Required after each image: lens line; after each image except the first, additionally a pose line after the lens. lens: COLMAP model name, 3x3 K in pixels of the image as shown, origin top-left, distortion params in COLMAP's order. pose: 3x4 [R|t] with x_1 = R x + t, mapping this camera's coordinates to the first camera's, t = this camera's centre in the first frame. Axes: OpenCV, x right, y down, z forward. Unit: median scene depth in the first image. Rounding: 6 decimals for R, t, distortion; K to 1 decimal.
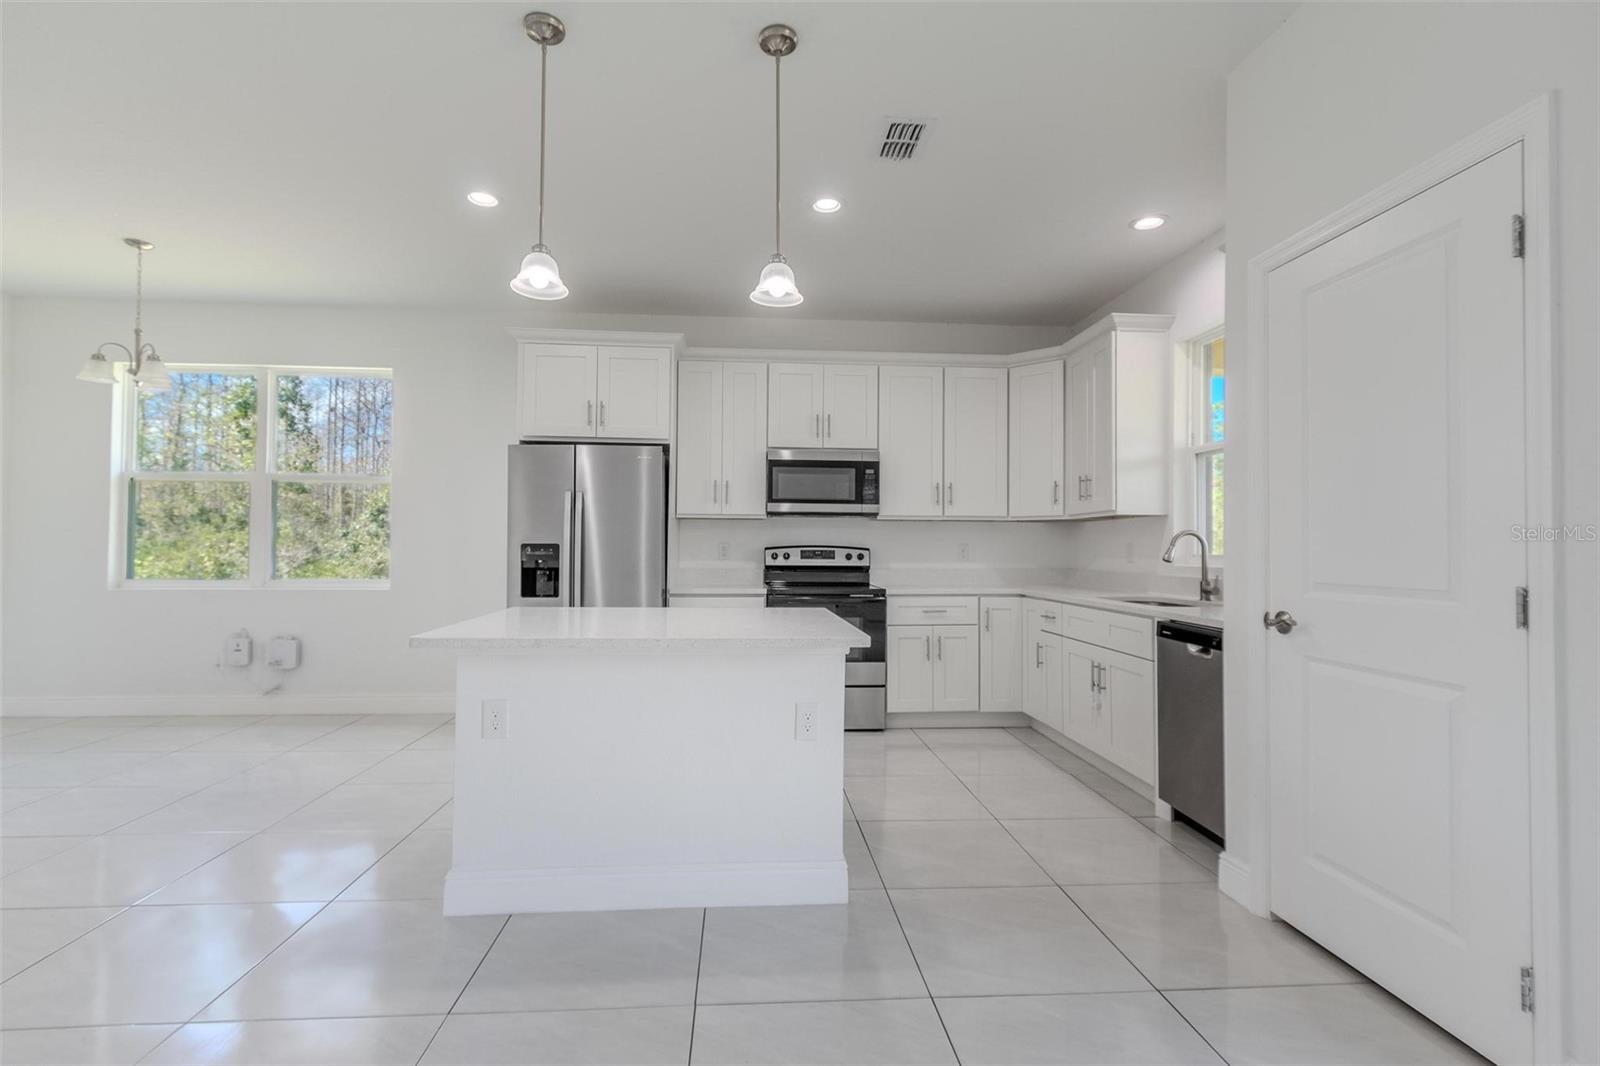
lens RADIAL K [[724.8, 0, 790.4], [0, 724.8, 534.0], [0, 0, 1]] dist [0.001187, 0.000331]
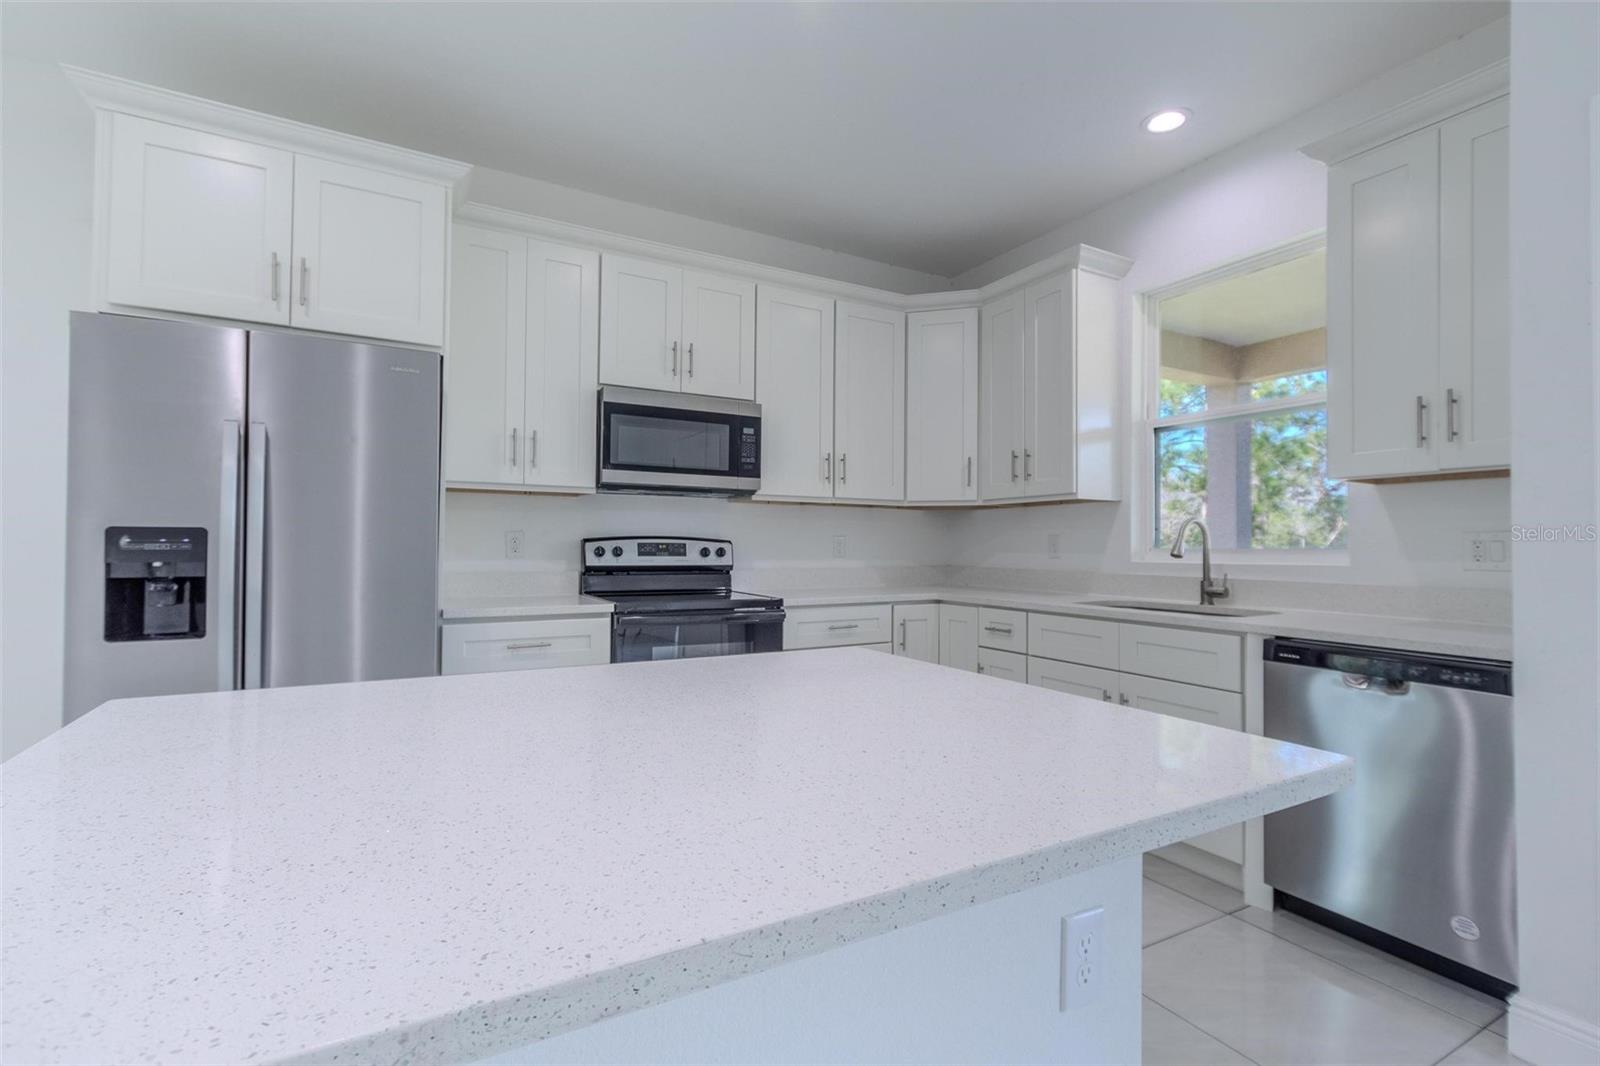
lens RADIAL K [[724.8, 0, 790.4], [0, 724.8, 534.0], [0, 0, 1]] dist [0.001187, 0.000331]
pose [[0.910079, 0.007238, 0.414373, -0.145127], [-0.009627, 0.999947, 0.003676, 0.010702], [-0.414324, -0.007334, 0.910100, 0.347583]]
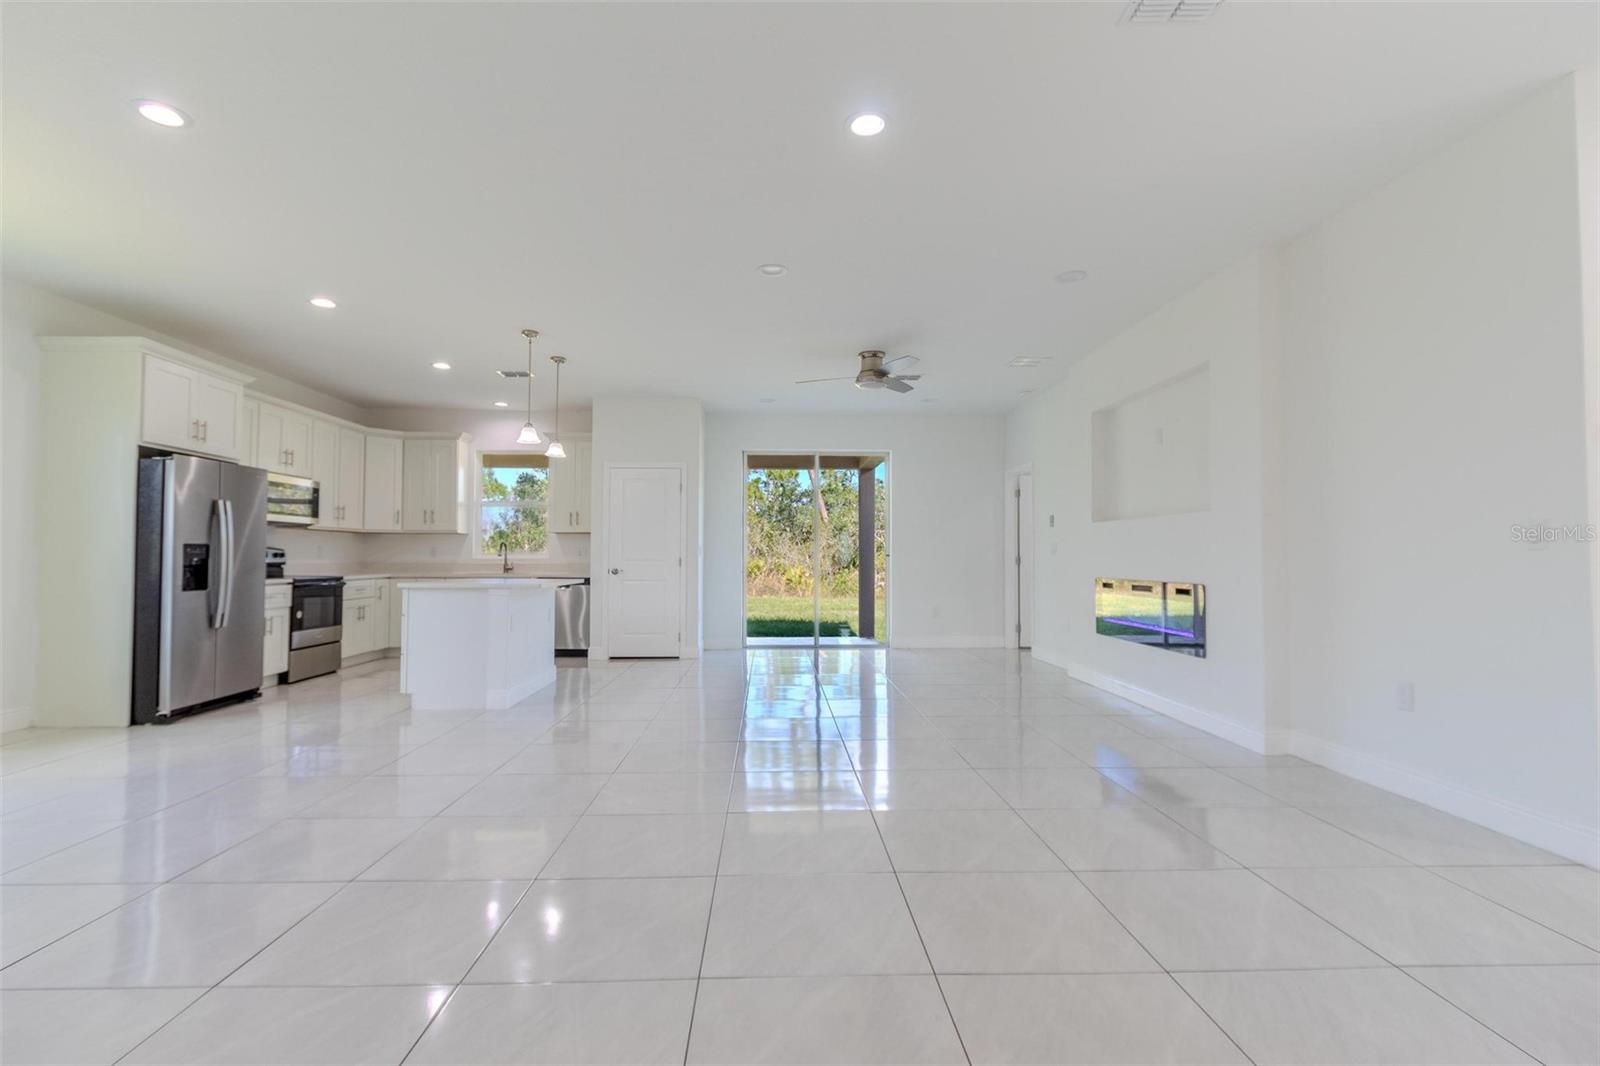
lens RADIAL K [[737.5, 0, 794.5], [0, 737.5, 533.4], [0, 0, 1]] dist [0.002184, 0.000549]
pose [[0.036492, 0.026495, 0.998983, -1.313359], [-0.022422, 0.999419, -0.025688, 0.005155], [-0.999082, -0.021461, 0.037065, 0.006722]]
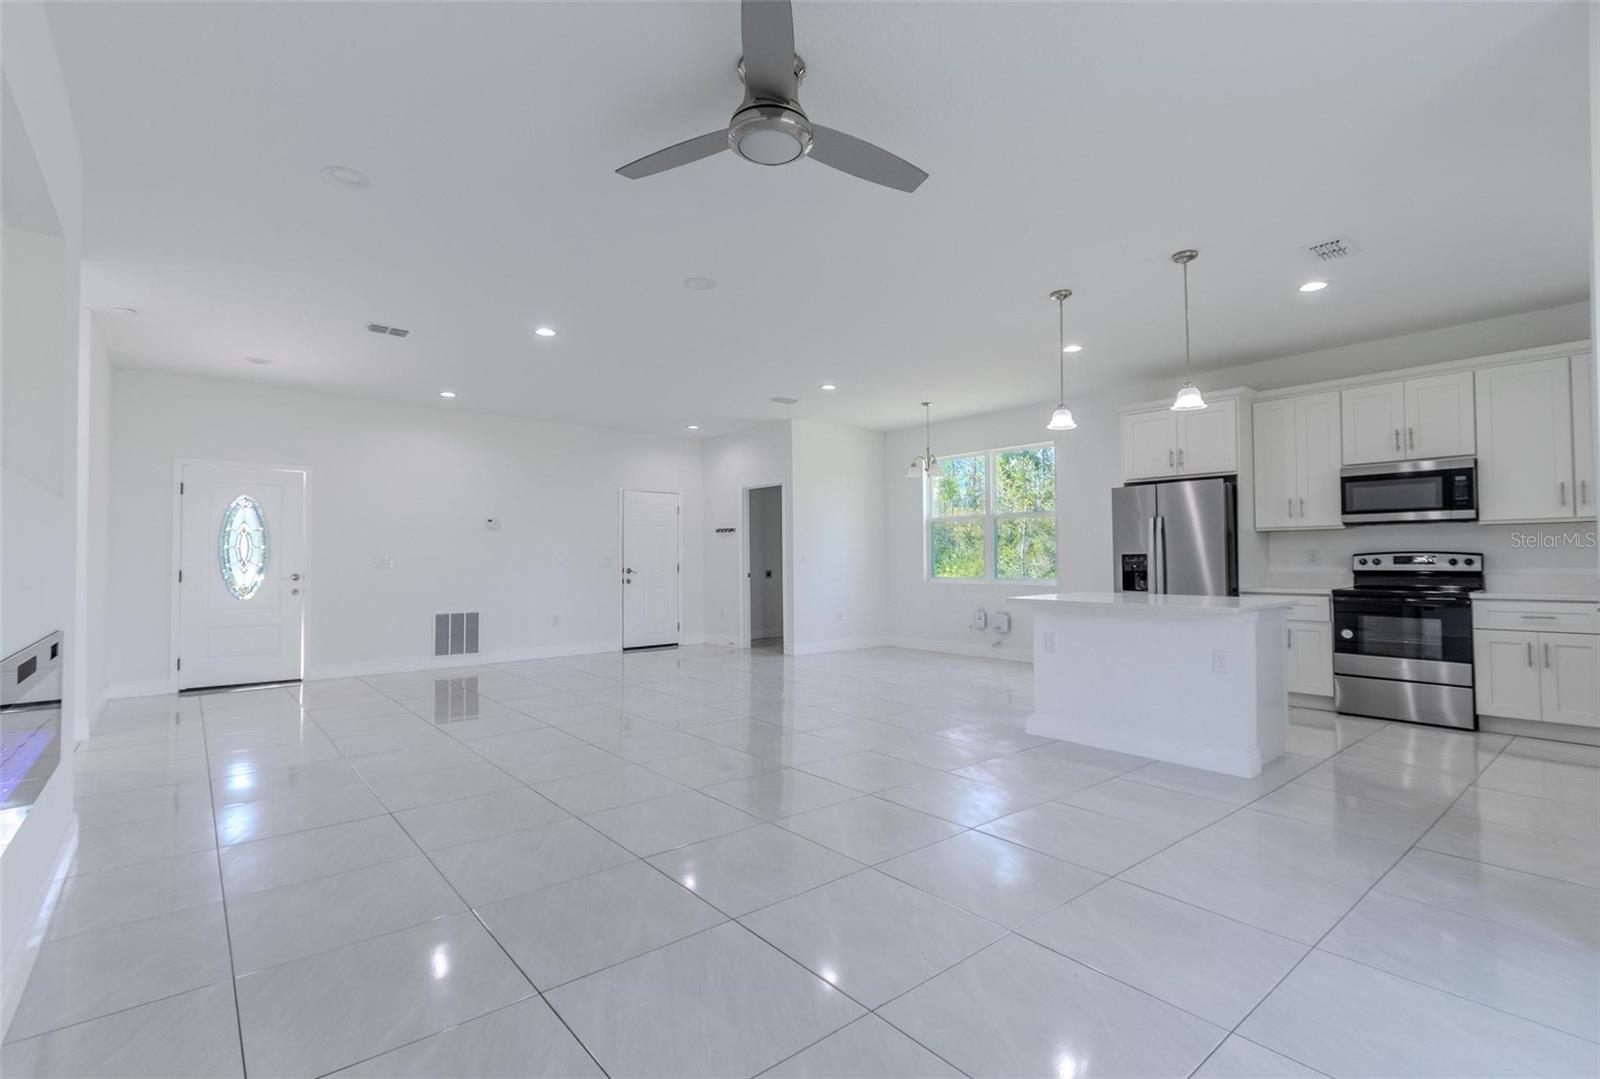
lens RADIAL K [[739.0, 0, 794.3], [0, 739.0, 541.6], [0, 0, 1]] dist [0.001803, -0.000231]
pose [[0.579729, -0.029579, -0.814272, 0.415002], [0.026644, 0.999495, -0.017338, -0.003985], [0.814373, -0.011644, 0.580225, -0.370663]]
